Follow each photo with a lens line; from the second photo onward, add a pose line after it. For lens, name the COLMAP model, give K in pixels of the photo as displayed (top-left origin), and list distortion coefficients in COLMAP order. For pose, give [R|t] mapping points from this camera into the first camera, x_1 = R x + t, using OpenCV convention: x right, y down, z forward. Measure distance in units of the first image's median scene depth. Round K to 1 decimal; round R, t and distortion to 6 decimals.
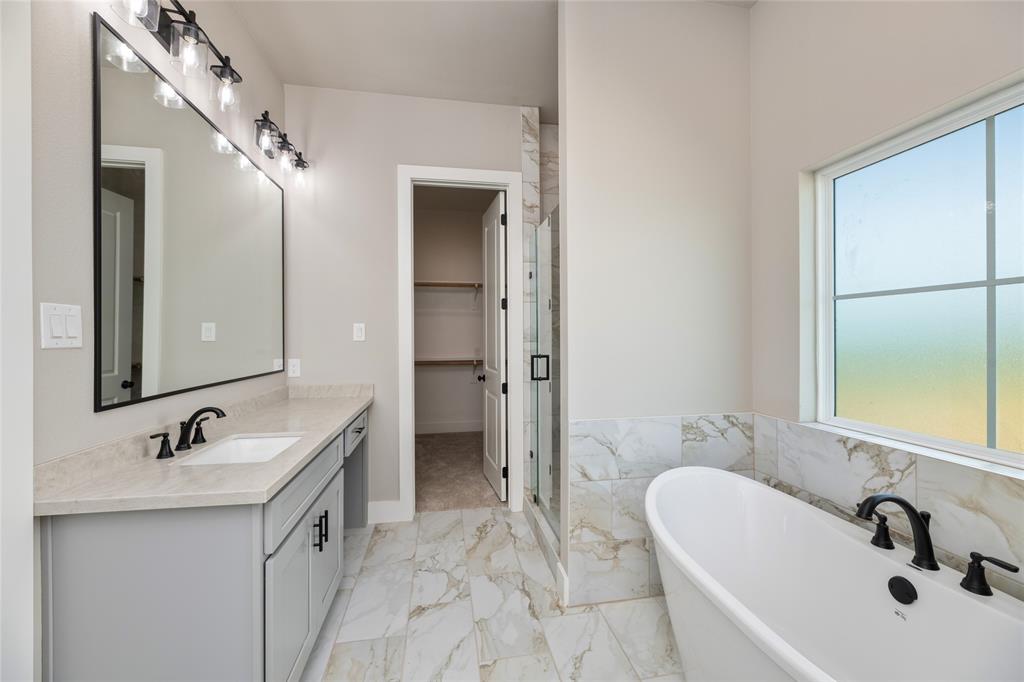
lens RADIAL K [[418.5, 0, 509.8], [0, 418.5, 338.6], [0, 0, 1]] dist [-0.000118, -0.000246]
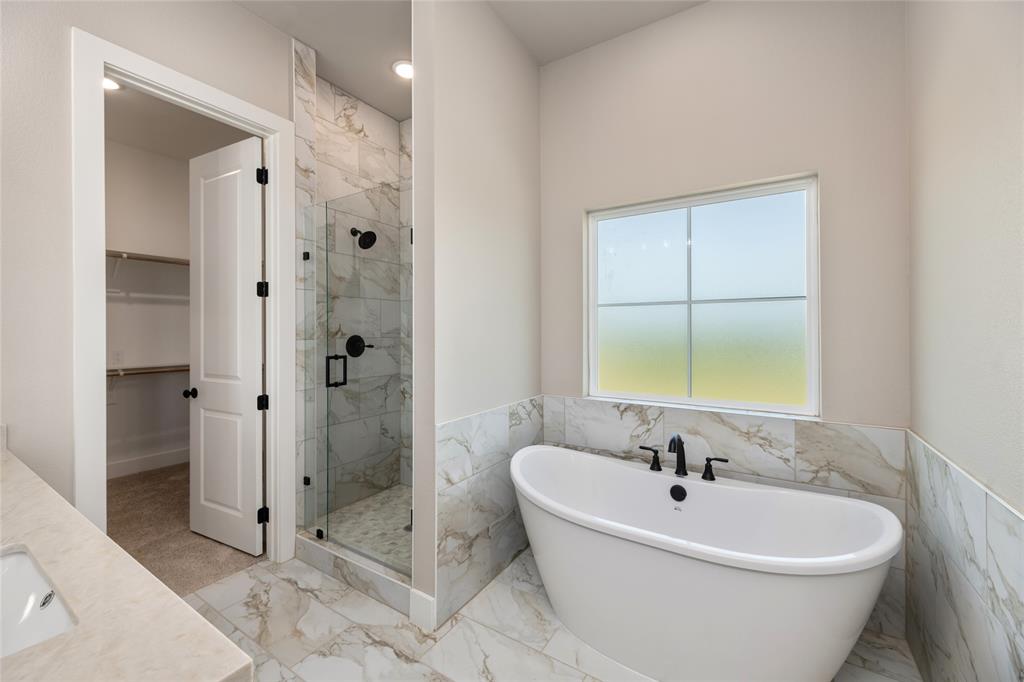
lens RADIAL K [[418.7, 0, 513.3], [0, 418.7, 331.6], [0, 0, 1]] dist [0.000169, -0.000088]
pose [[0.661769, 0.001358, 0.749707, -0.445781], [0.003155, 0.999984, -0.004596, -0.003905], [-0.749701, 0.005407, 0.661754, 0.276094]]
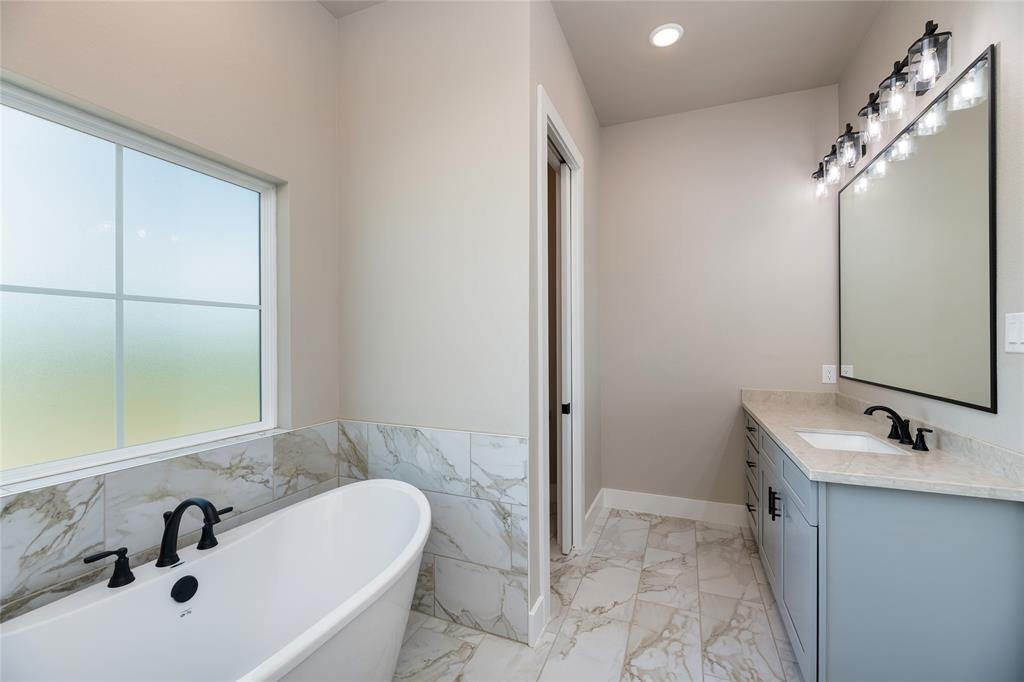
lens RADIAL K [[418.5, 0, 509.8], [0, 418.5, 338.6], [0, 0, 1]] dist [-0.000118, -0.000246]
pose [[-0.851414, 0.008982, 0.524418, -0.201690], [0.008327, 0.999959, -0.003607, -0.008332], [-0.524429, 0.001296, -0.851453, 0.974445]]
